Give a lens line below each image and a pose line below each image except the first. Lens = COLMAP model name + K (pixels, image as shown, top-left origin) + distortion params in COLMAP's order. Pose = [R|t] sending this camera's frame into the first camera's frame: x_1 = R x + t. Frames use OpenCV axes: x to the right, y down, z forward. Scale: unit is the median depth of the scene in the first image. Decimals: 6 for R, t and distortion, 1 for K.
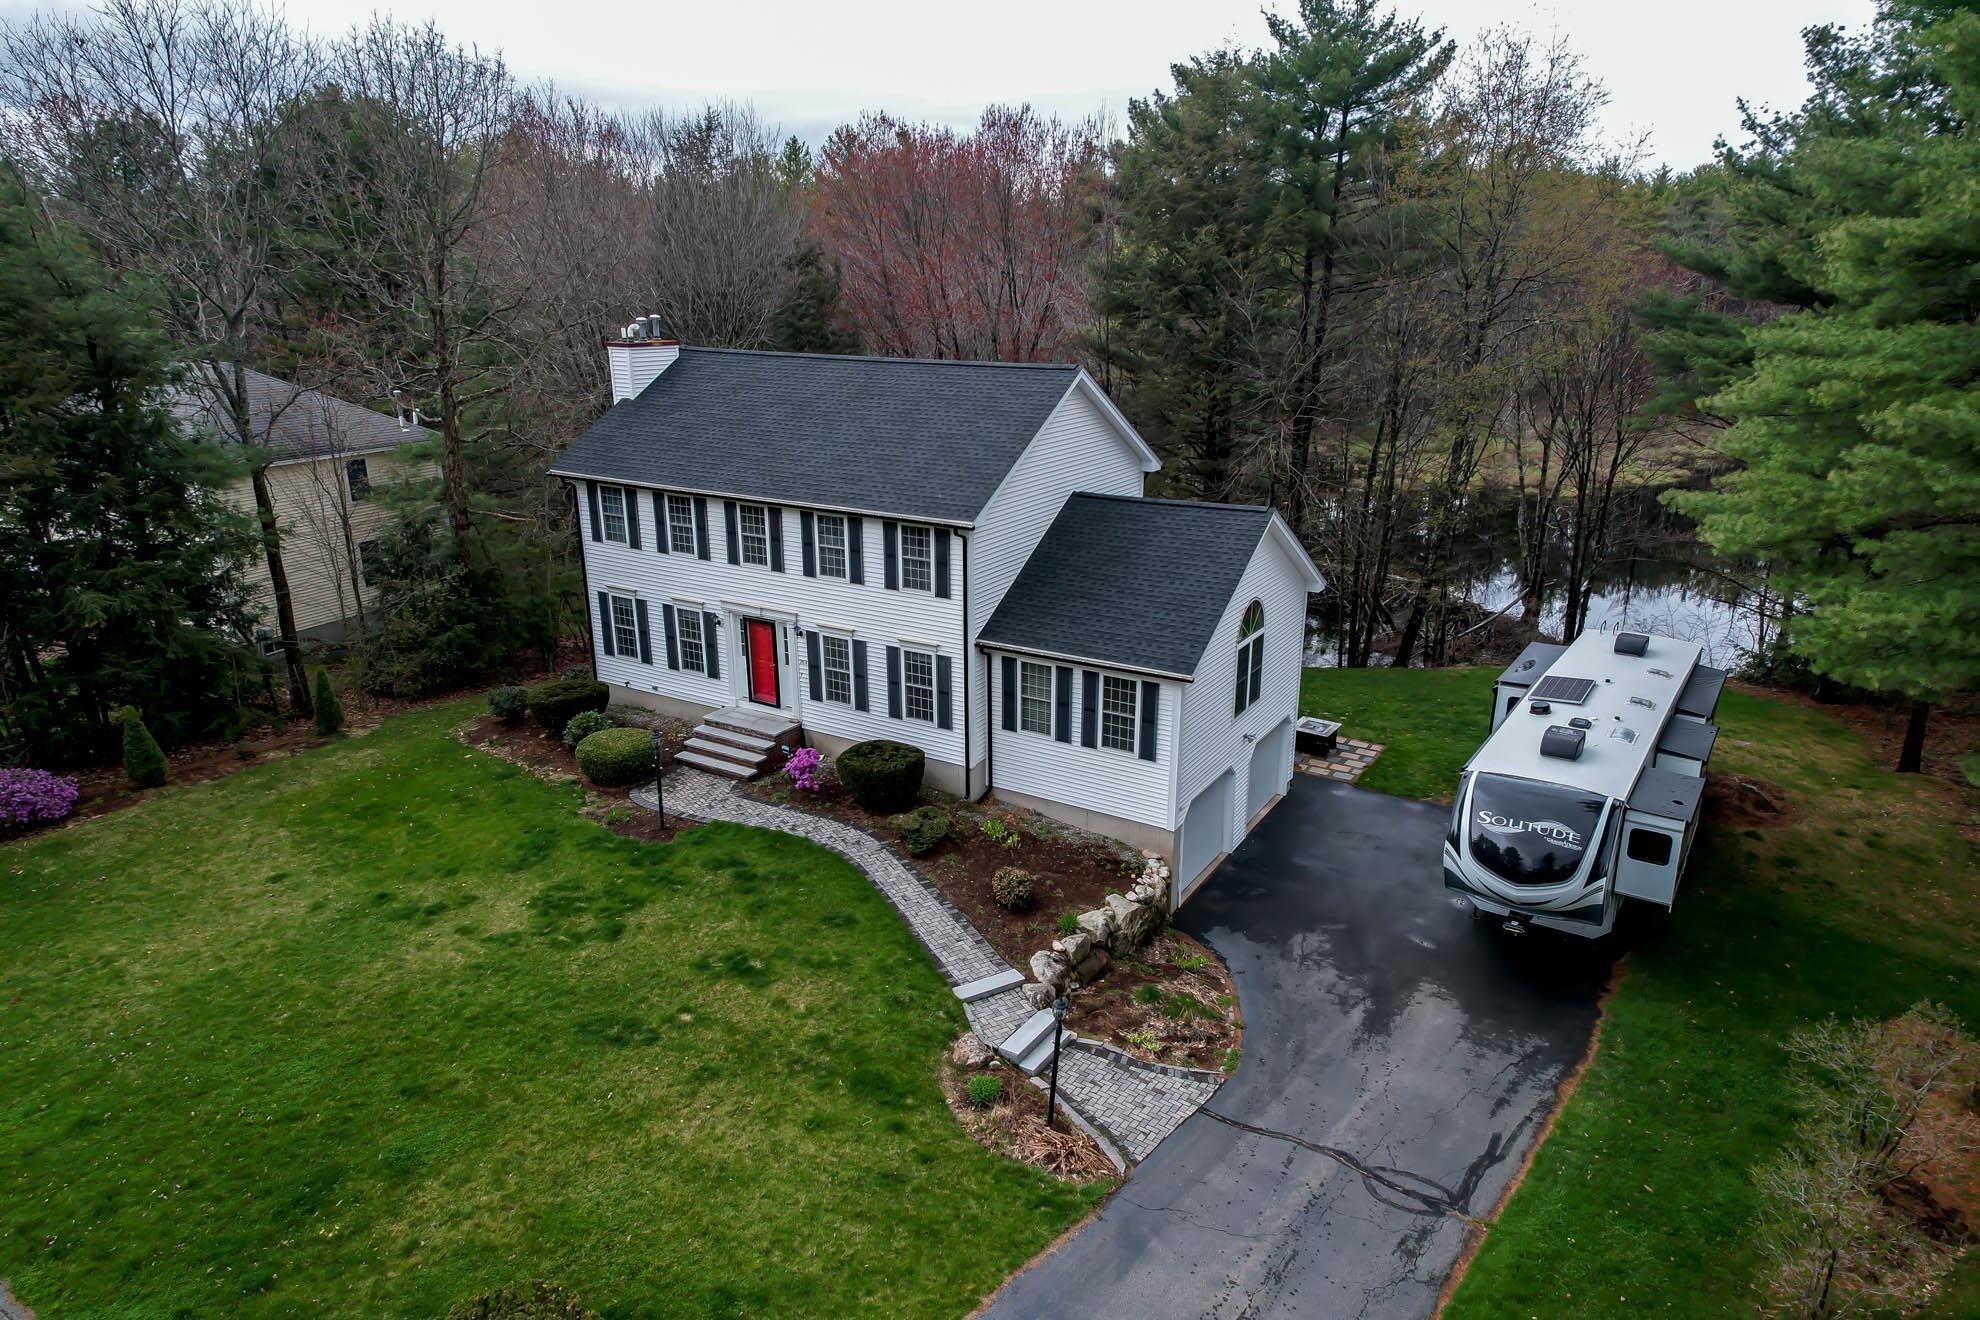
lens RADIAL K [[1226.0, 0, 996.9], [0, 1226.0, 657.6], [0, 0, 1]] dist [0.062597, -0.026719]
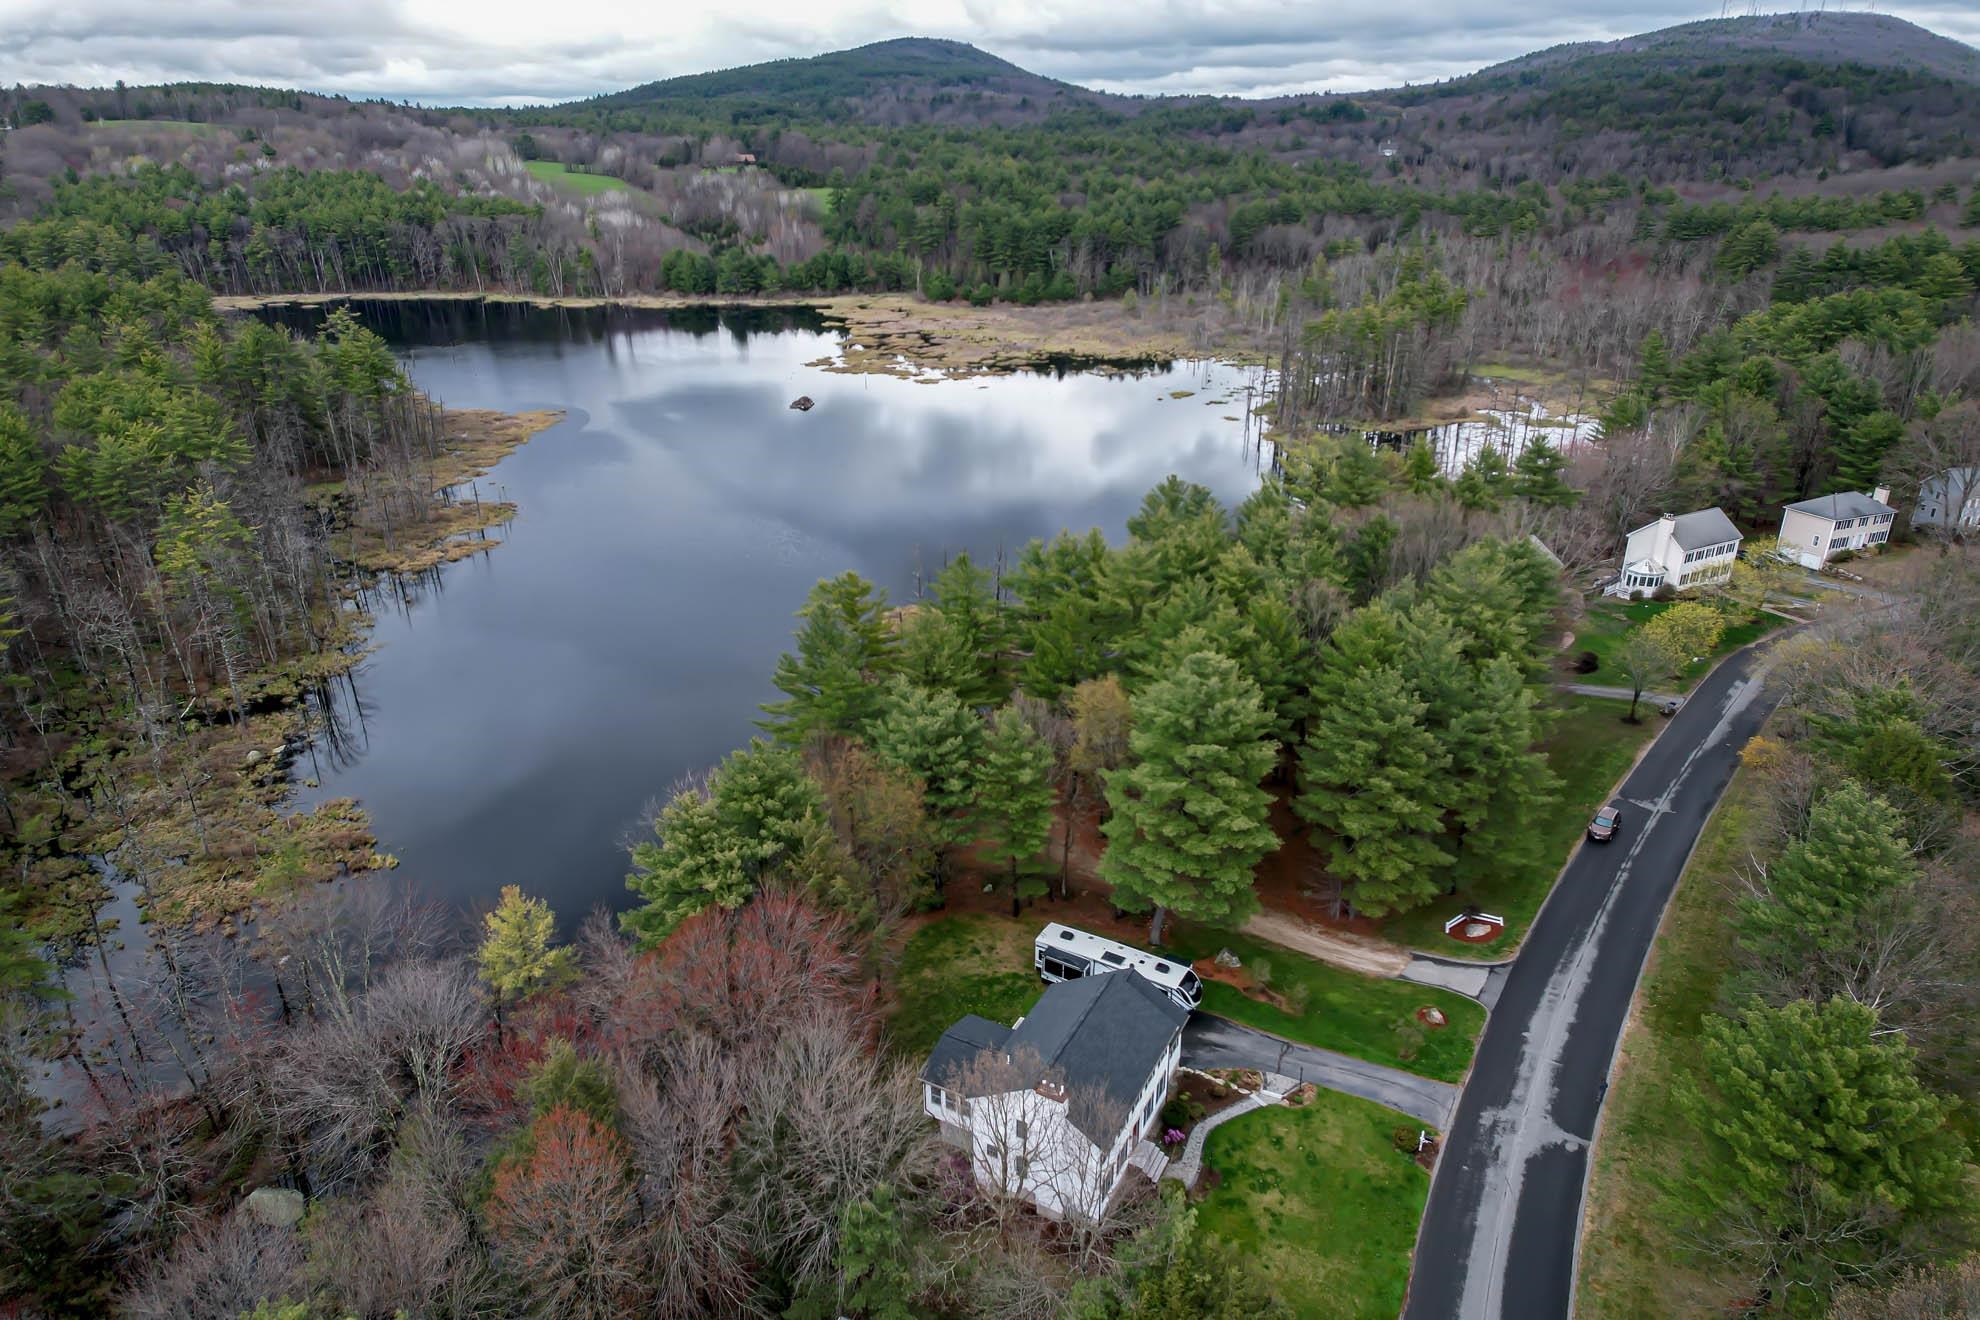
lens RADIAL K [[1226.0, 0, 990.4], [0, 1226.0, 662.9], [0, 0, 1]] dist [0.062597, -0.026719]
pose [[-0.057511, -0.383089, 0.921919, -2.361012], [0.311879, 0.870337, 0.381110, -2.101585], [-0.948380, 0.309445, 0.069424, 0.833915]]
